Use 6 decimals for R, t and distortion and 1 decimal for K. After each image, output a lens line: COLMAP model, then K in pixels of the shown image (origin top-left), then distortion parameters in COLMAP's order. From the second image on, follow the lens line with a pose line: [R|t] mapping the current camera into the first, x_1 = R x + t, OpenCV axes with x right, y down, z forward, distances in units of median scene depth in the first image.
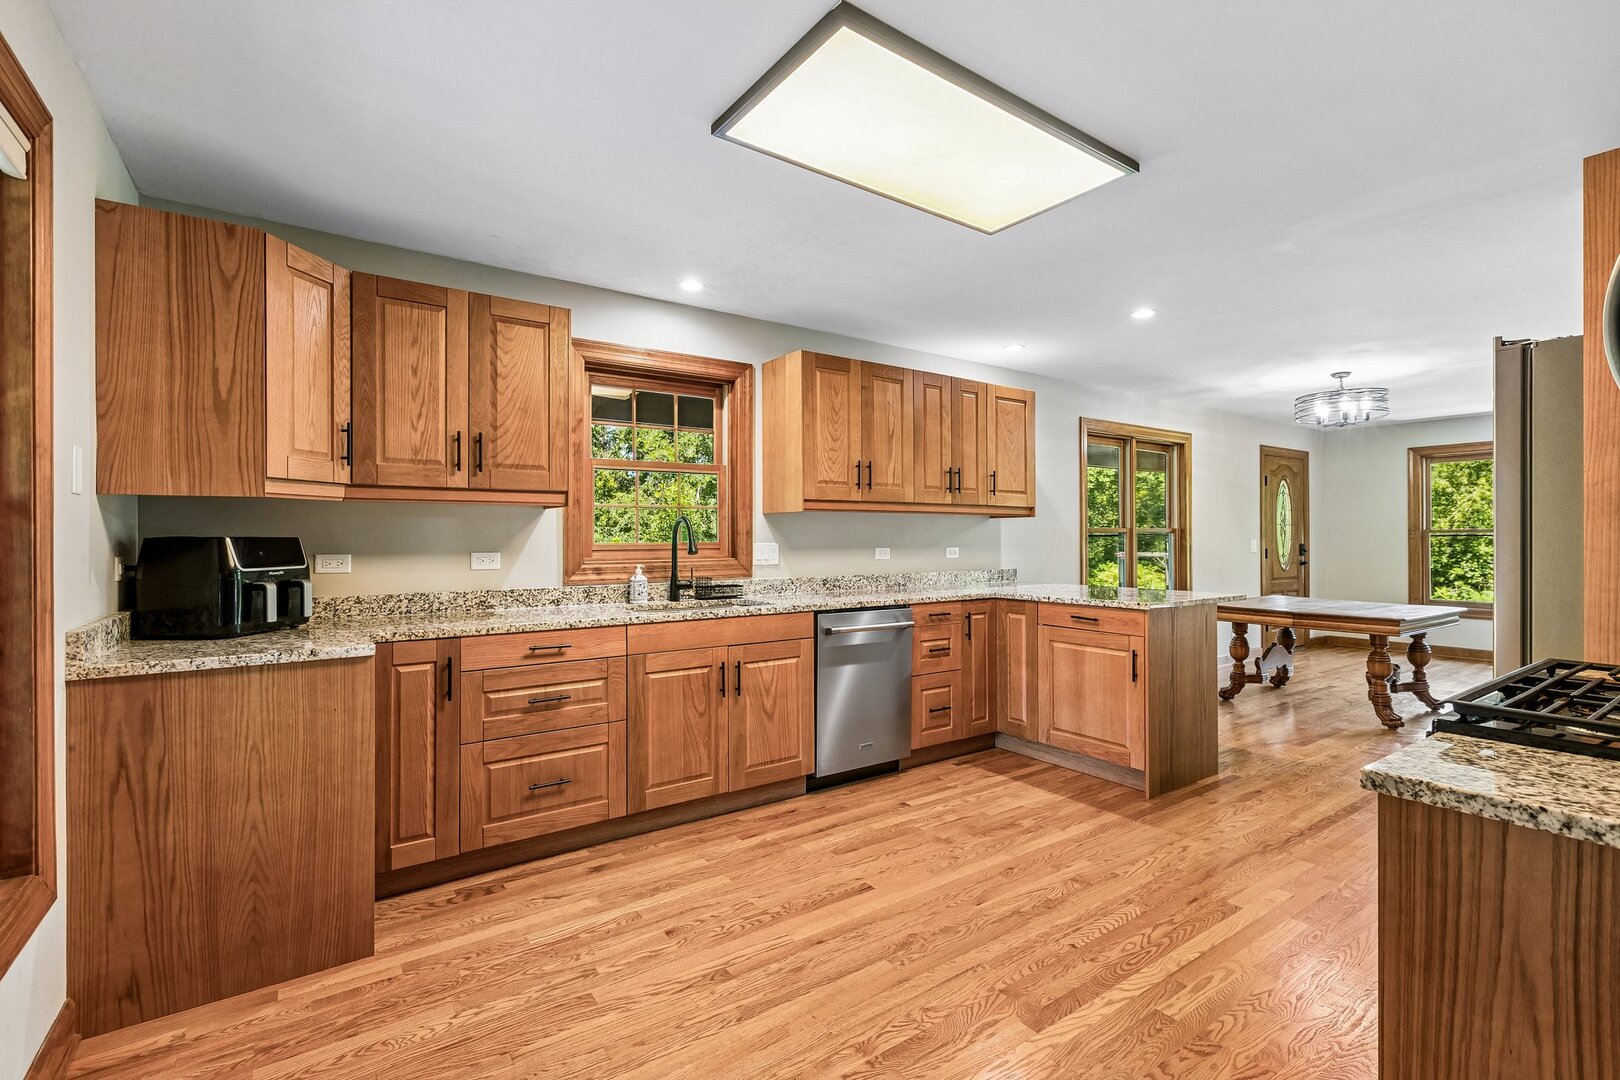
lens RADIAL K [[737.8, 0, 811.8], [0, 737.8, 540.1], [0, 0, 1]] dist [0.004441, 0.000583]
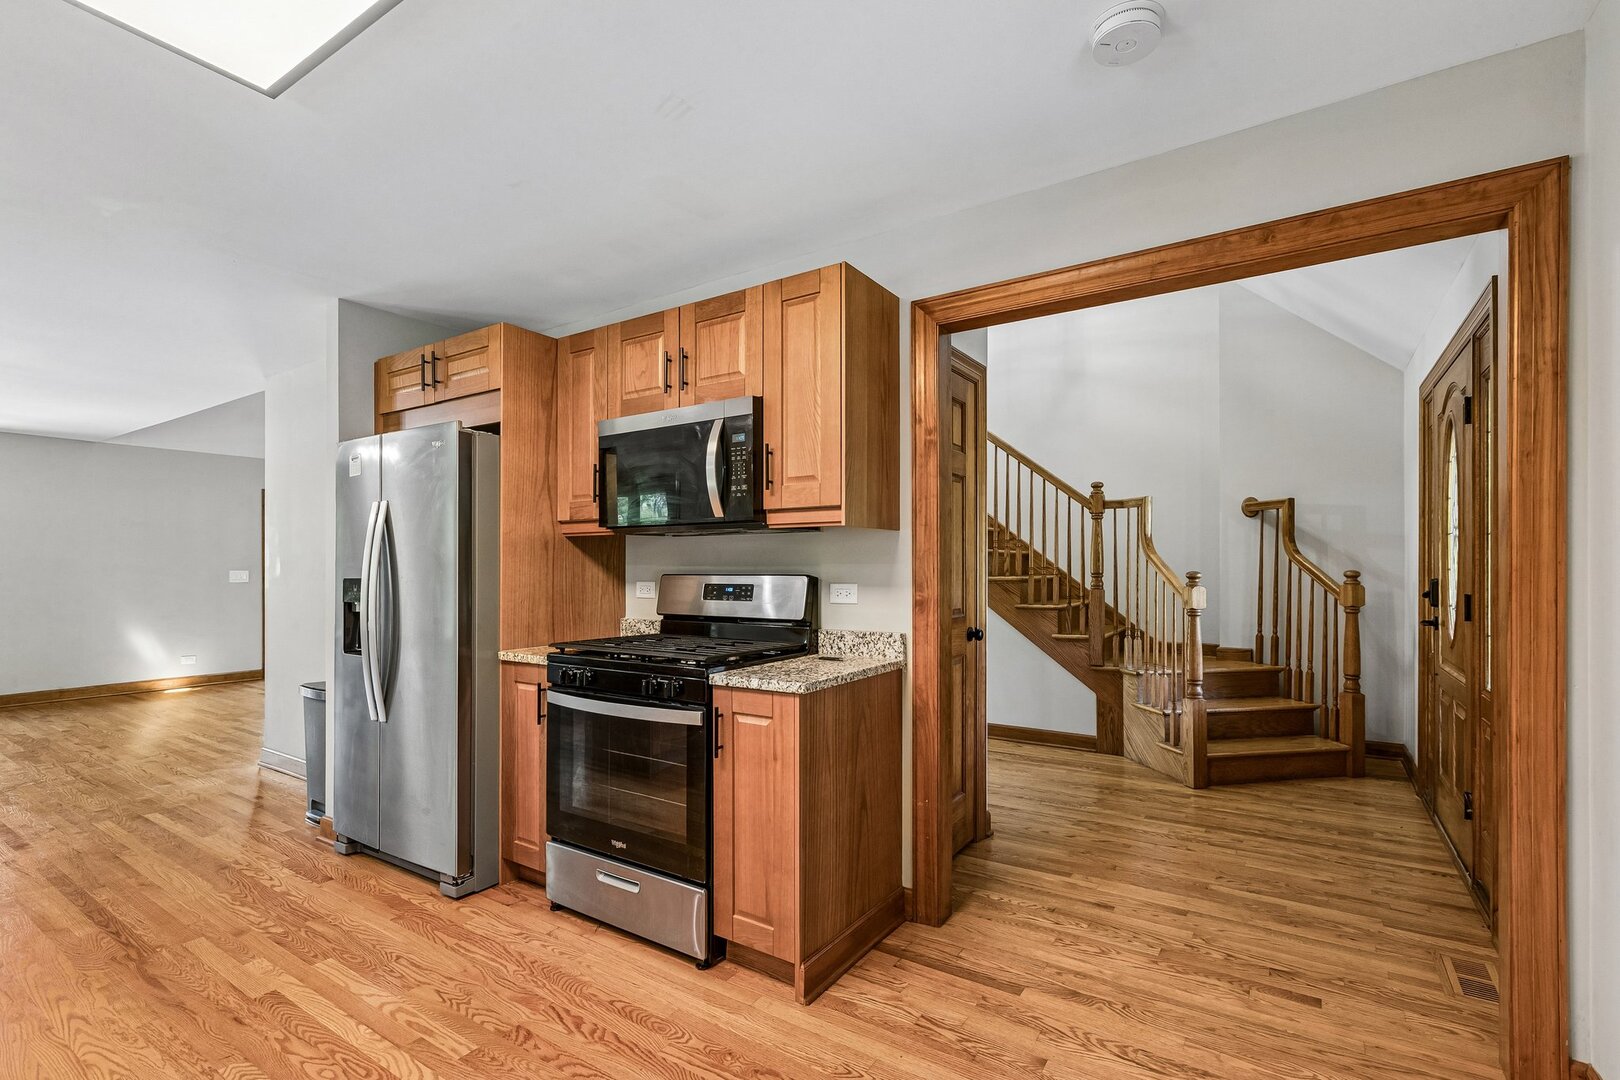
lens RADIAL K [[737.8, 0, 814.7], [0, 737.8, 554.6], [0, 0, 1]] dist [0.004441, 0.000583]
pose [[-0.357651, 0.011131, 0.933789, -0.527669], [0.006432, 0.999935, -0.009456, -0.009482], [-0.933833, 0.002624, -0.357699, 0.789521]]
